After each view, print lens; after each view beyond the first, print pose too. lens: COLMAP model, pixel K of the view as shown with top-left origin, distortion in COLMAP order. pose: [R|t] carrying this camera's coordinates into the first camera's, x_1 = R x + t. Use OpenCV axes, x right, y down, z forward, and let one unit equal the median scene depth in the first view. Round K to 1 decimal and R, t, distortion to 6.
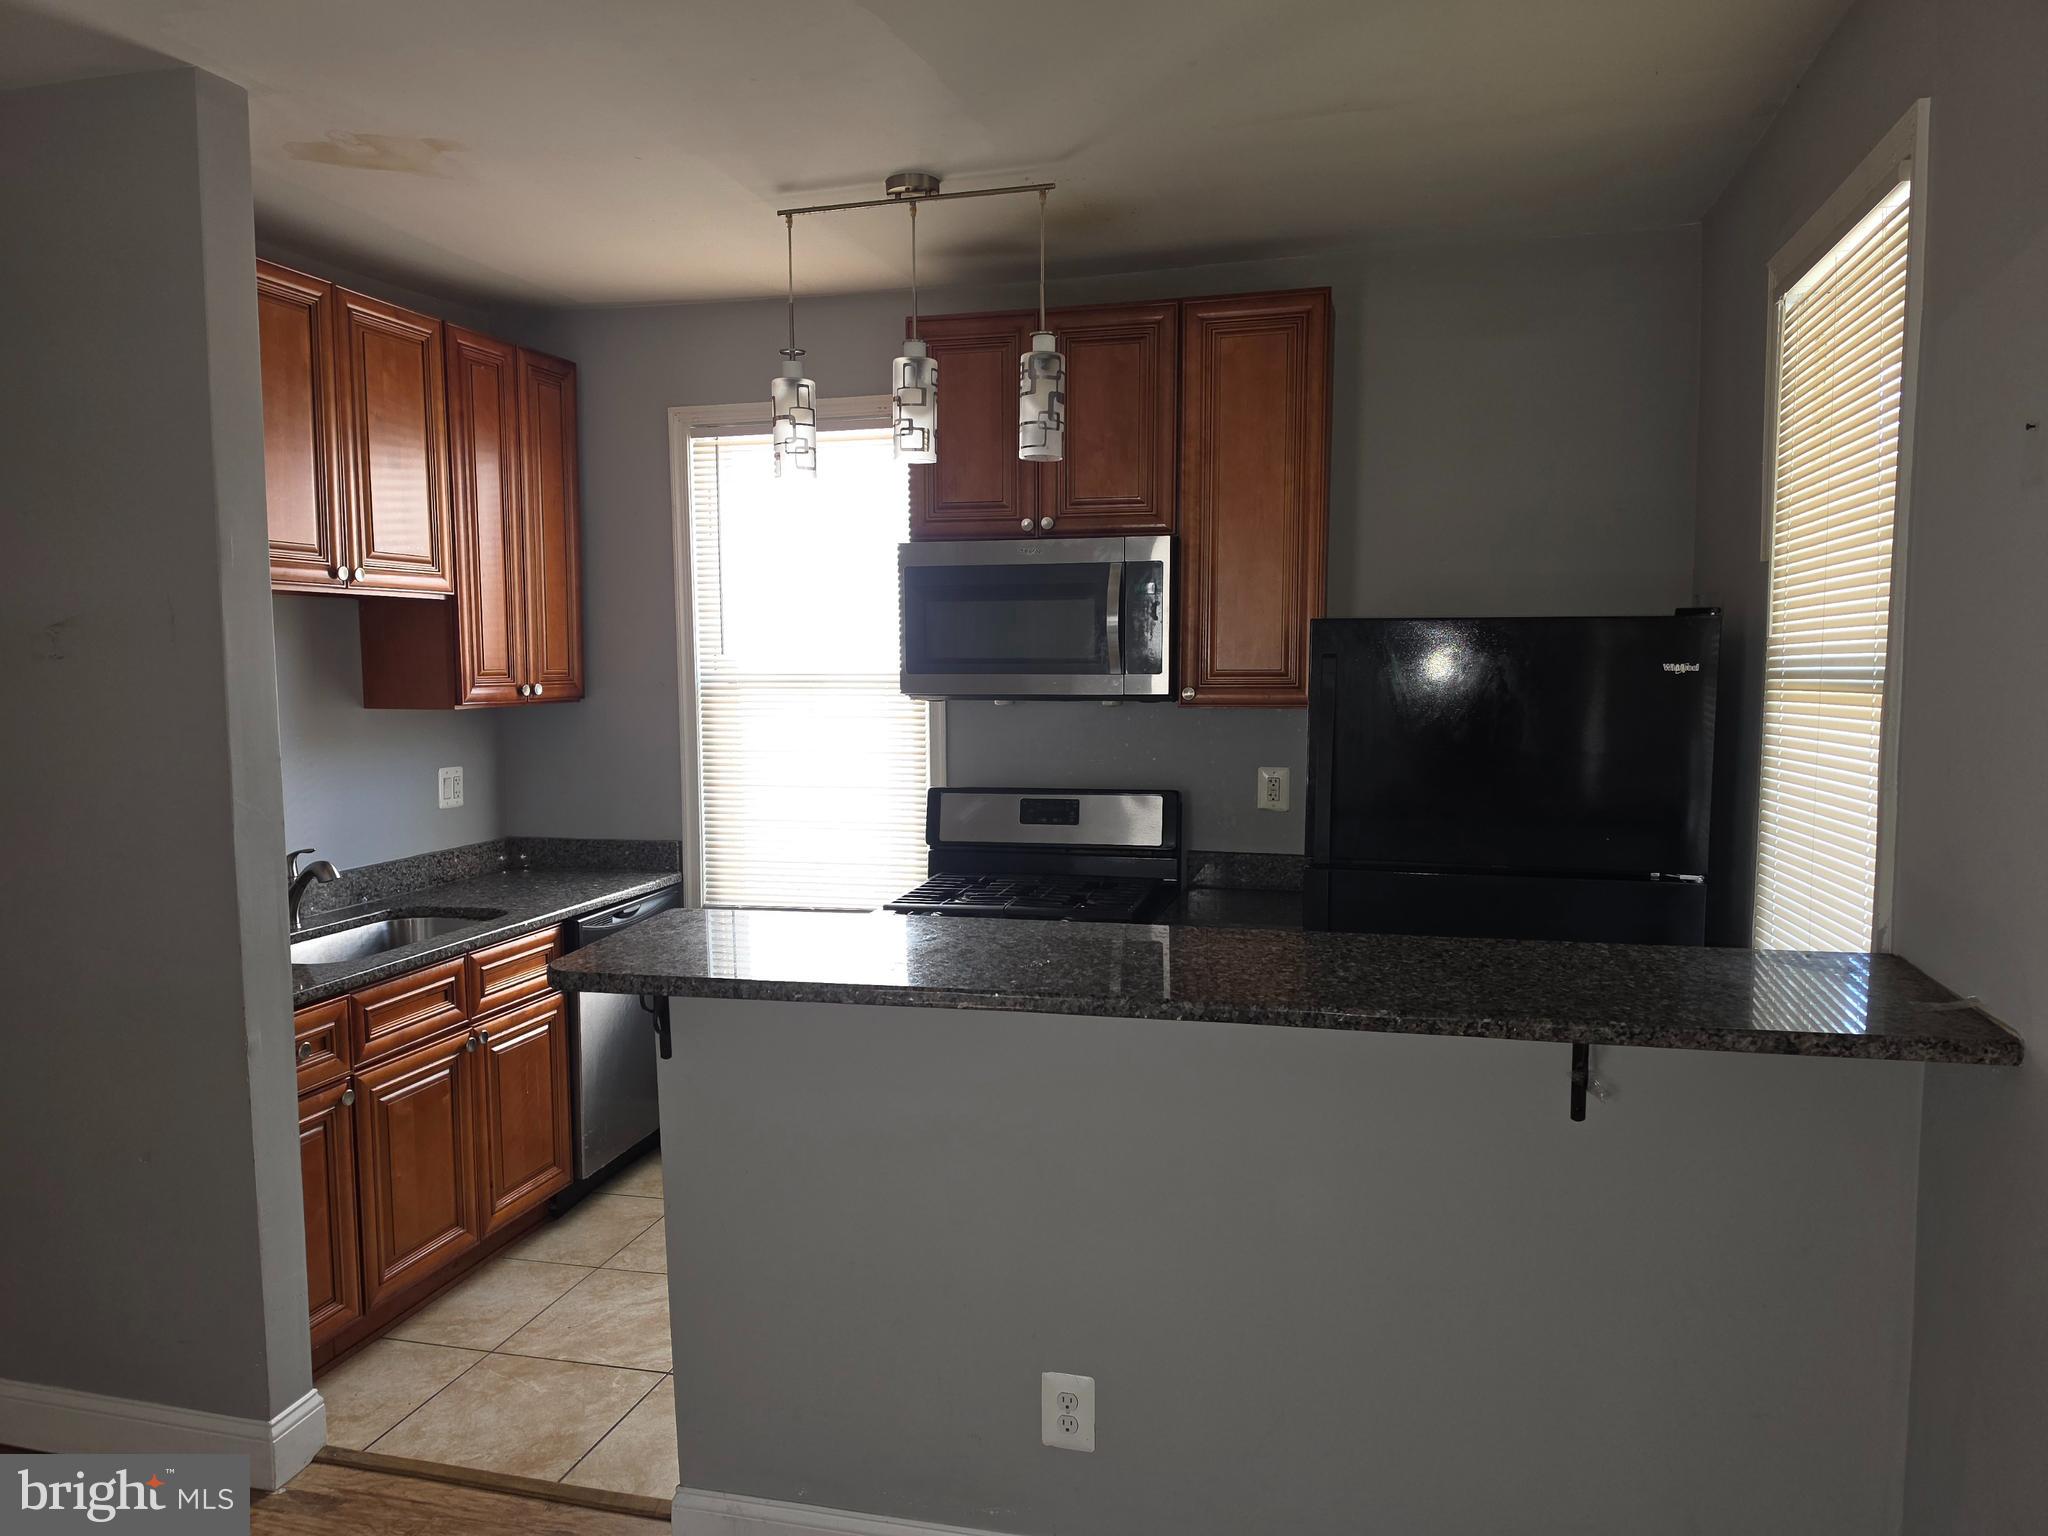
lens RADIAL K [[1407.6, 0, 1024.9], [0, 1407.6, 789.0], [0, 0, 1]] dist [0.064465, -0.062491]
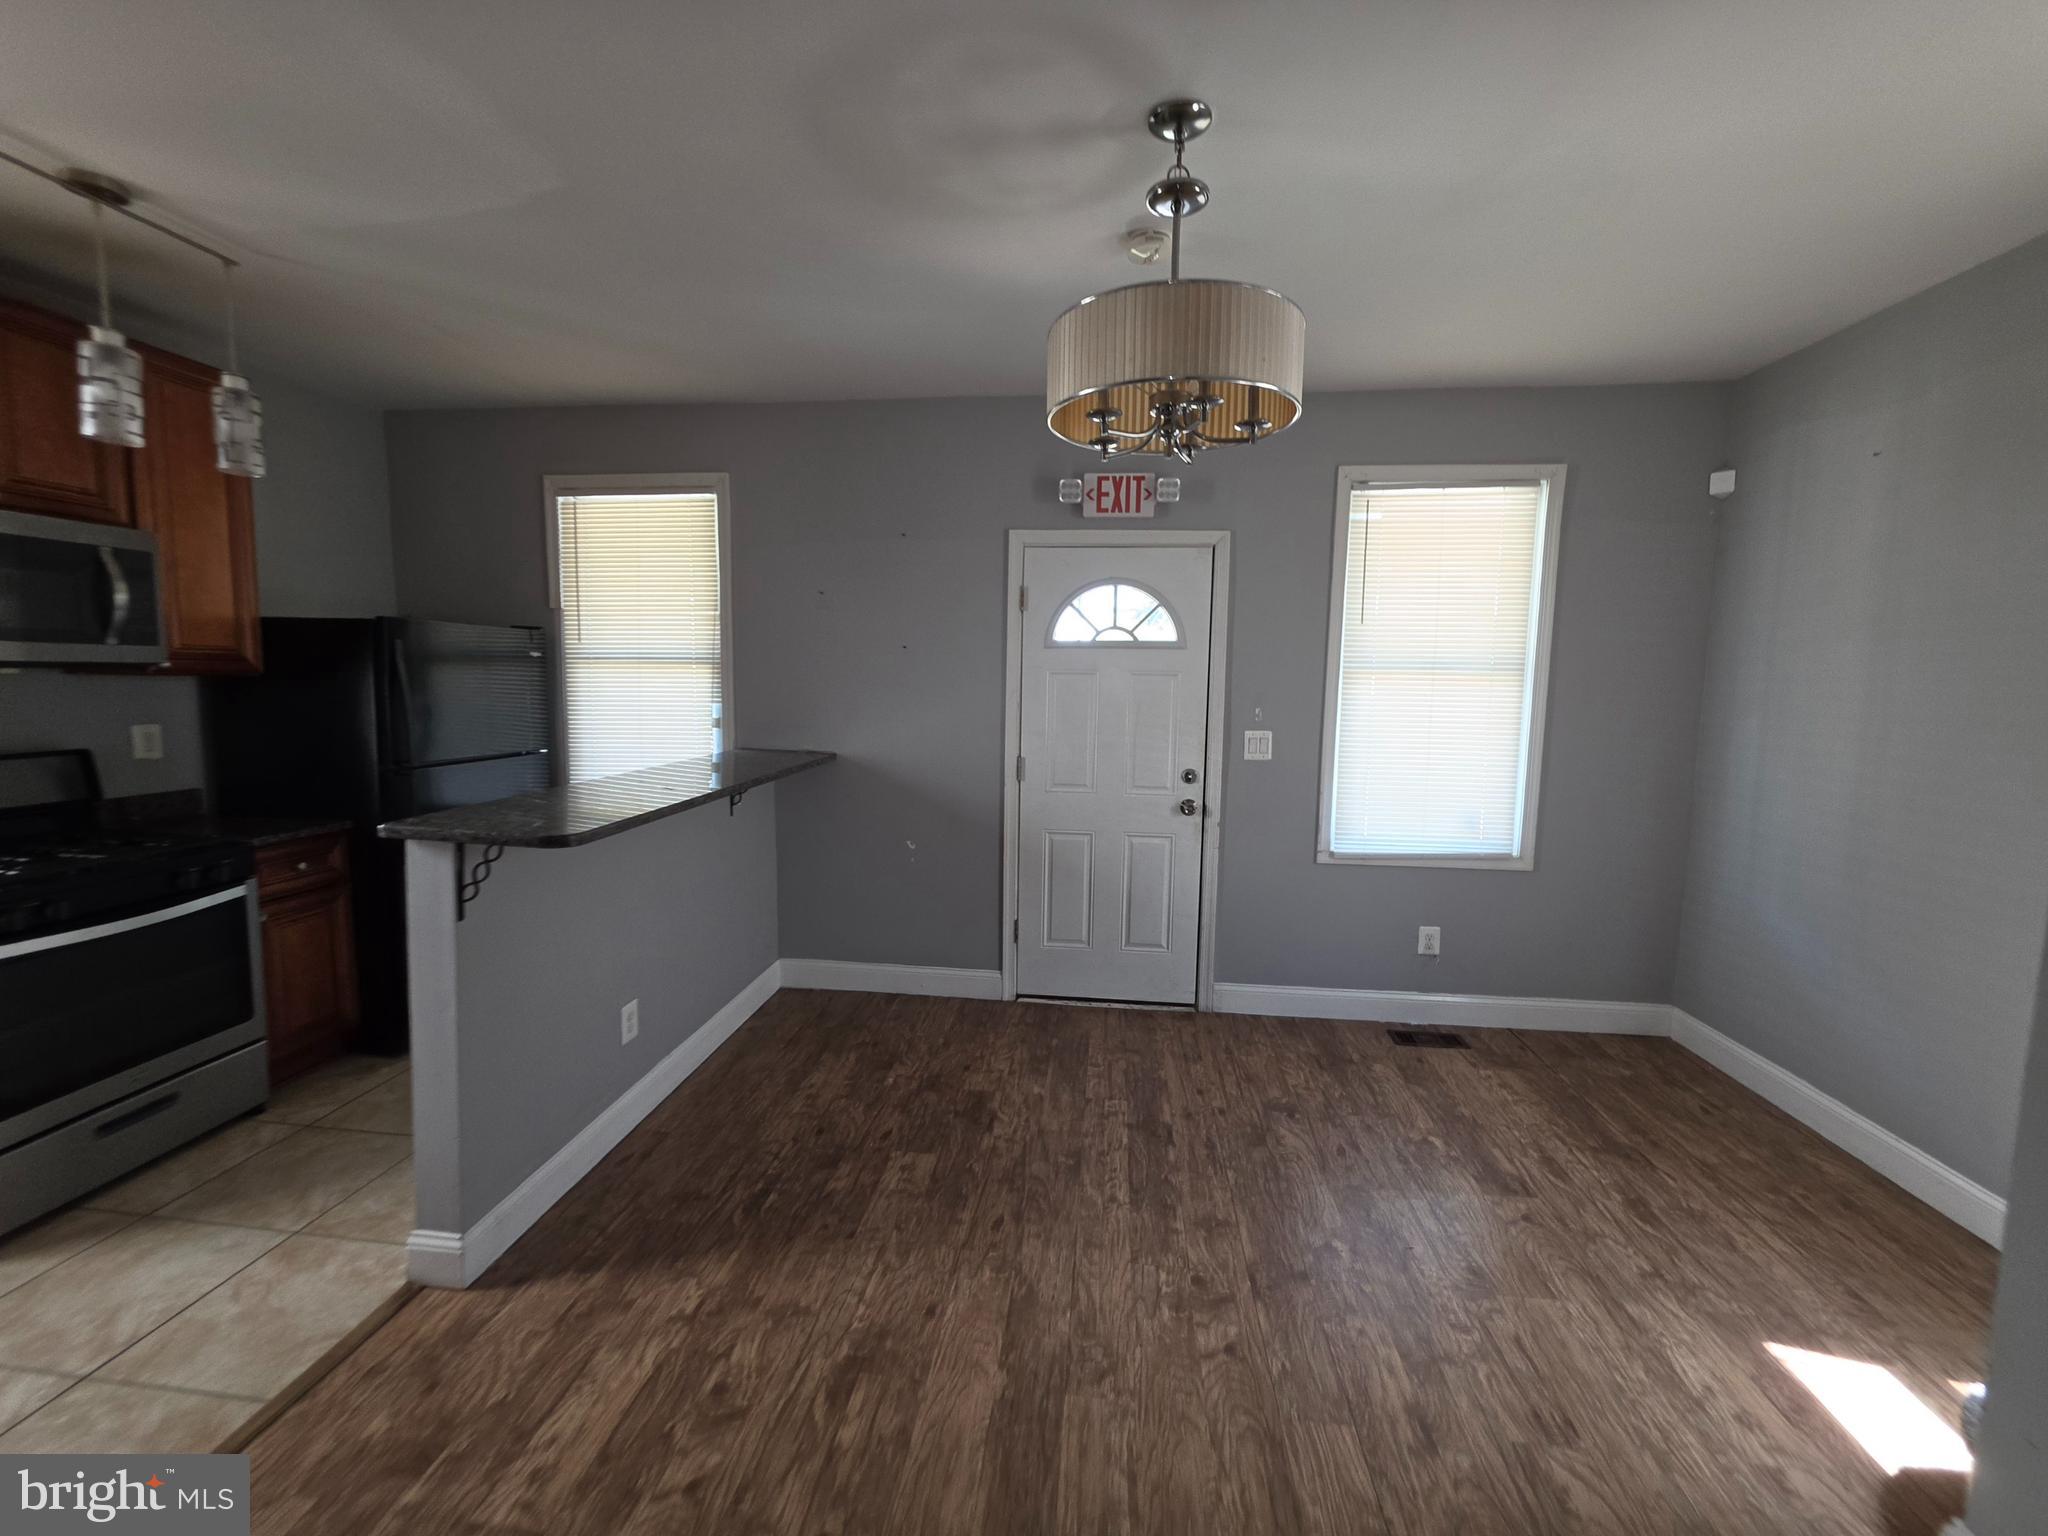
lens RADIAL K [[829.8, 0, 1021.2], [0, 829.8, 757.5], [0, 0, 1]] dist [-0.003494, 0.000880]
pose [[-0.148398, -0.089500, 0.984869, -0.699467], [0.077768, 0.991756, 0.101843, -0.001046], [-0.985865, 0.091705, -0.140214, 0.359700]]
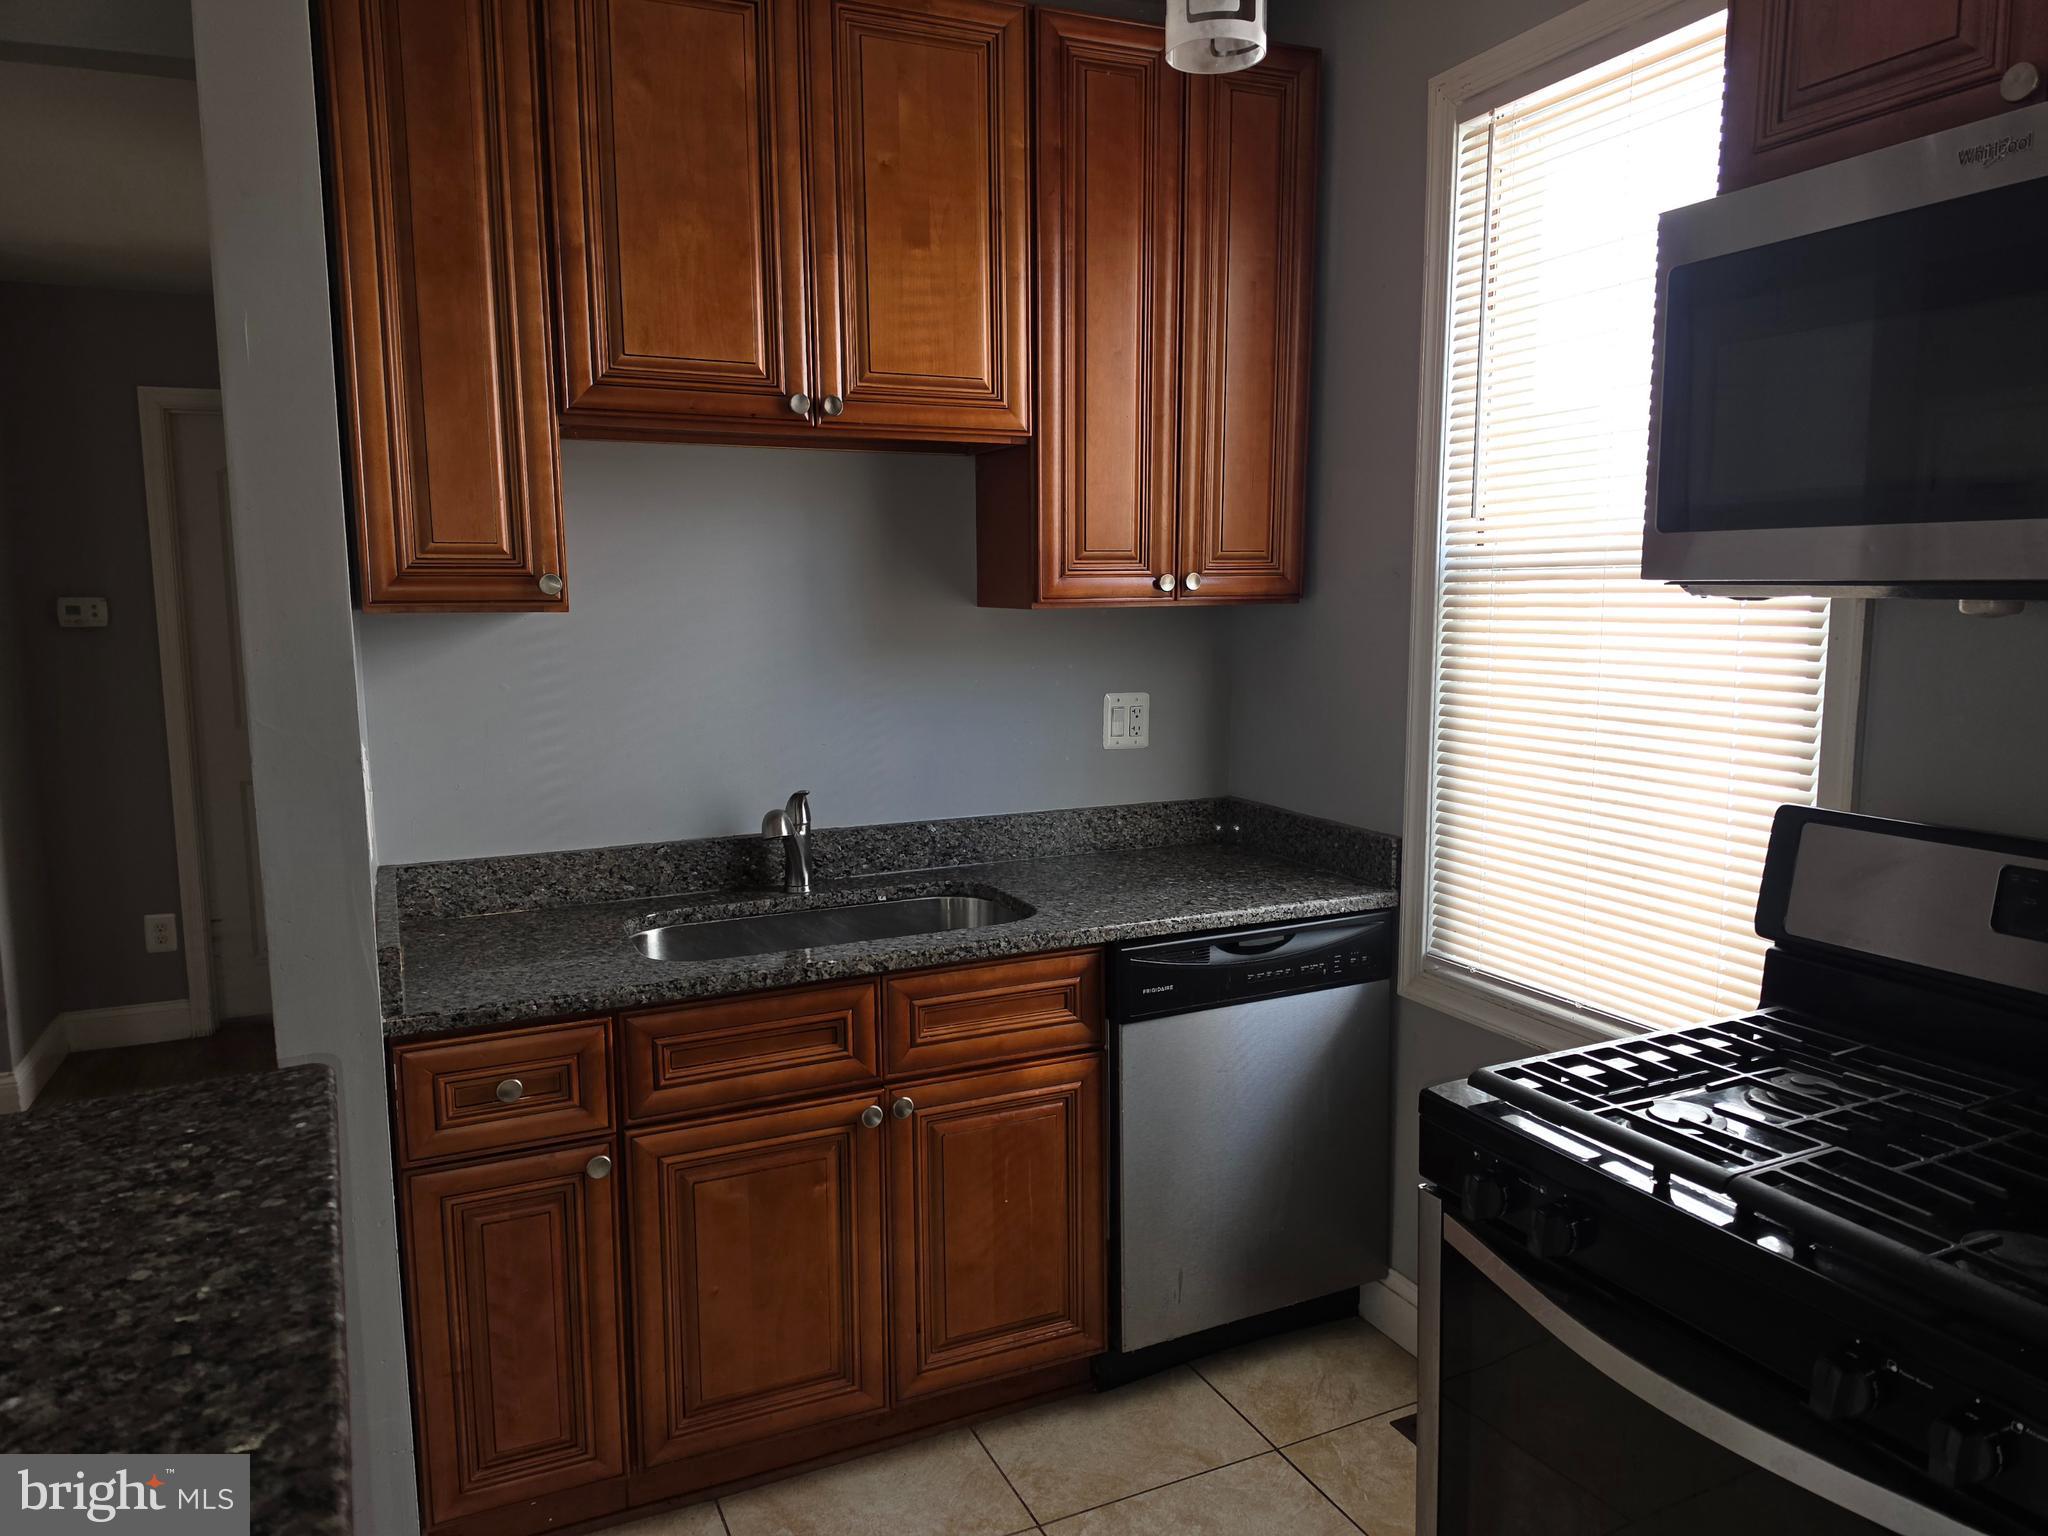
lens RADIAL K [[1407.6, 0, 1034.7], [0, 1407.6, 775.4], [0, 0, 1]] dist [0.064465, -0.062491]
pose [[0.638058, 0.104979, -0.762799, 0.128926], [-0.070481, 0.994466, 0.077907, -0.029792], [0.766756, 0.004054, 0.641926, 0.594647]]
